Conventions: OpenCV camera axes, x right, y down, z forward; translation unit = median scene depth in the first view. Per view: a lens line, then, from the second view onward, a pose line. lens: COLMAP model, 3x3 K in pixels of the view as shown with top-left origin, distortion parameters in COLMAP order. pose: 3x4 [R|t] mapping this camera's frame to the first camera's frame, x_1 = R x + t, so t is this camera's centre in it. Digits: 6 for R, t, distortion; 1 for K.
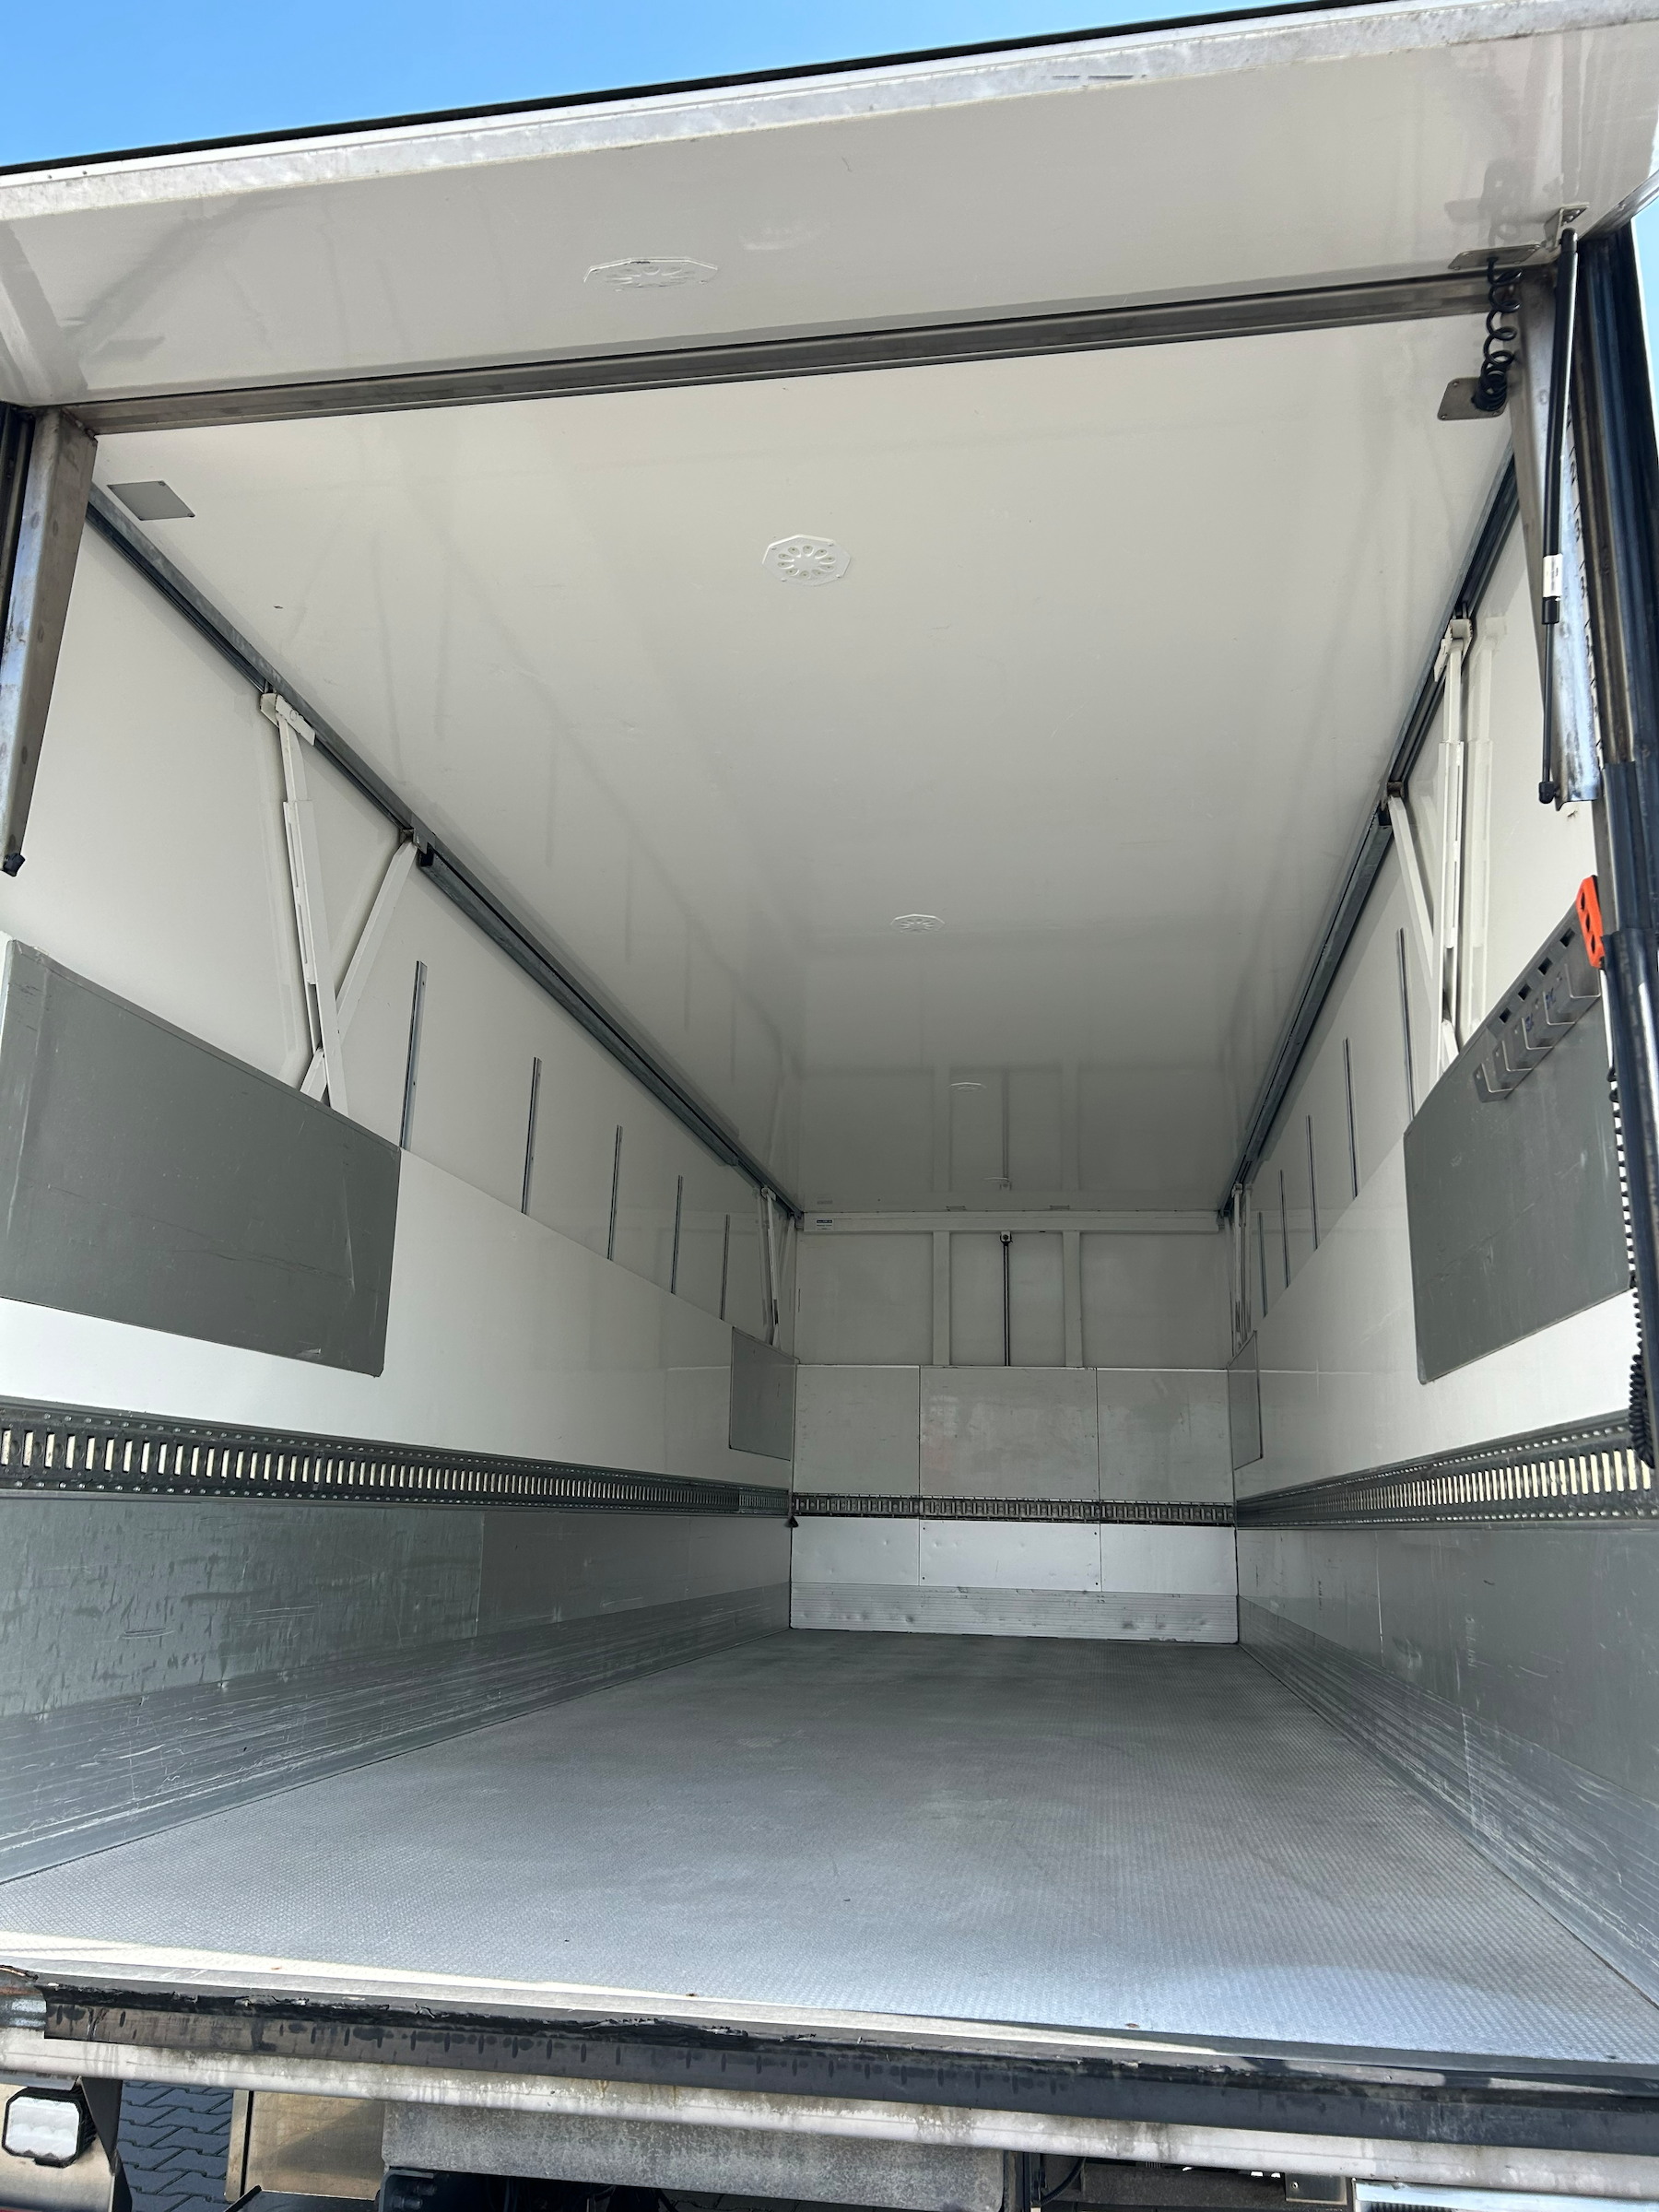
lens RADIAL K [[1643.6, 0, 828.7], [0, 1643.6, 1094.3], [0, 0, 1]] dist [0.041559, -0.047052]
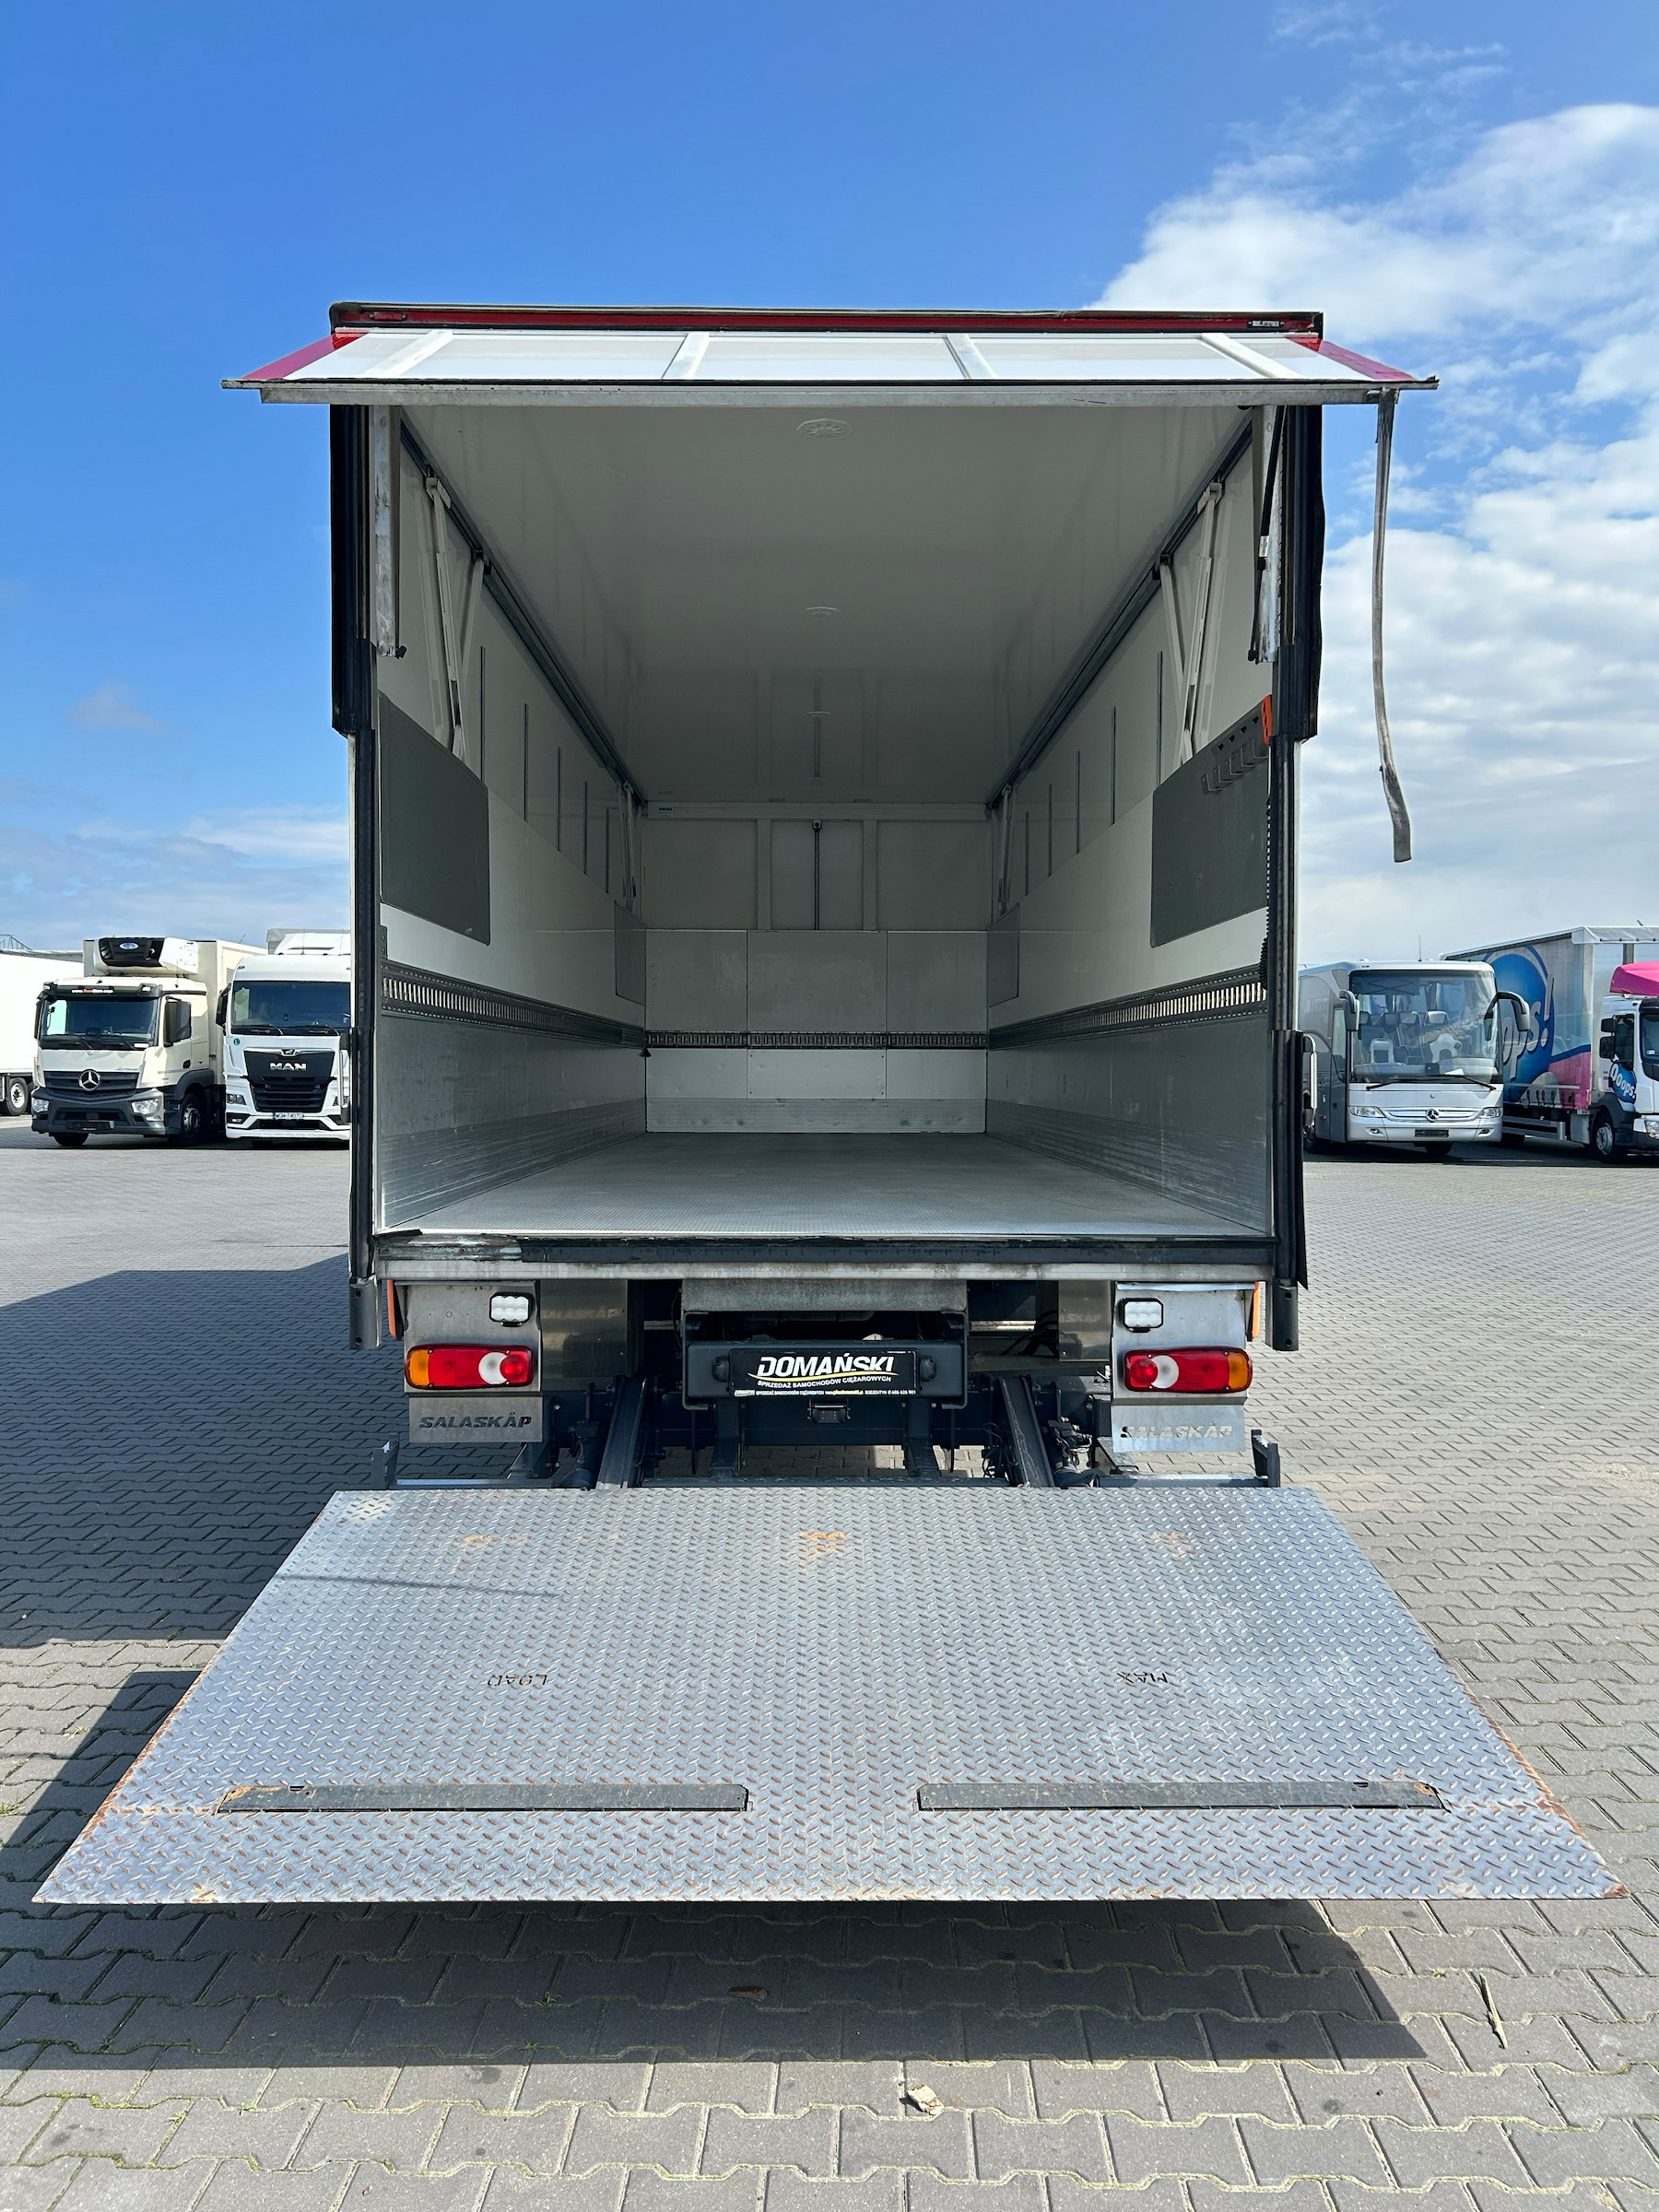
lens RADIAL K [[1643.6, 0, 823.8], [0, 1643.6, 1108.5], [0, 0, 1]] dist [0.041559, -0.047052]
pose [[0.985766, -0.022726, 0.166581, -0.242050], [-0.023911, 0.961799, 0.272711, -0.110318], [-0.166415, -0.272812, 0.947565, -0.549431]]
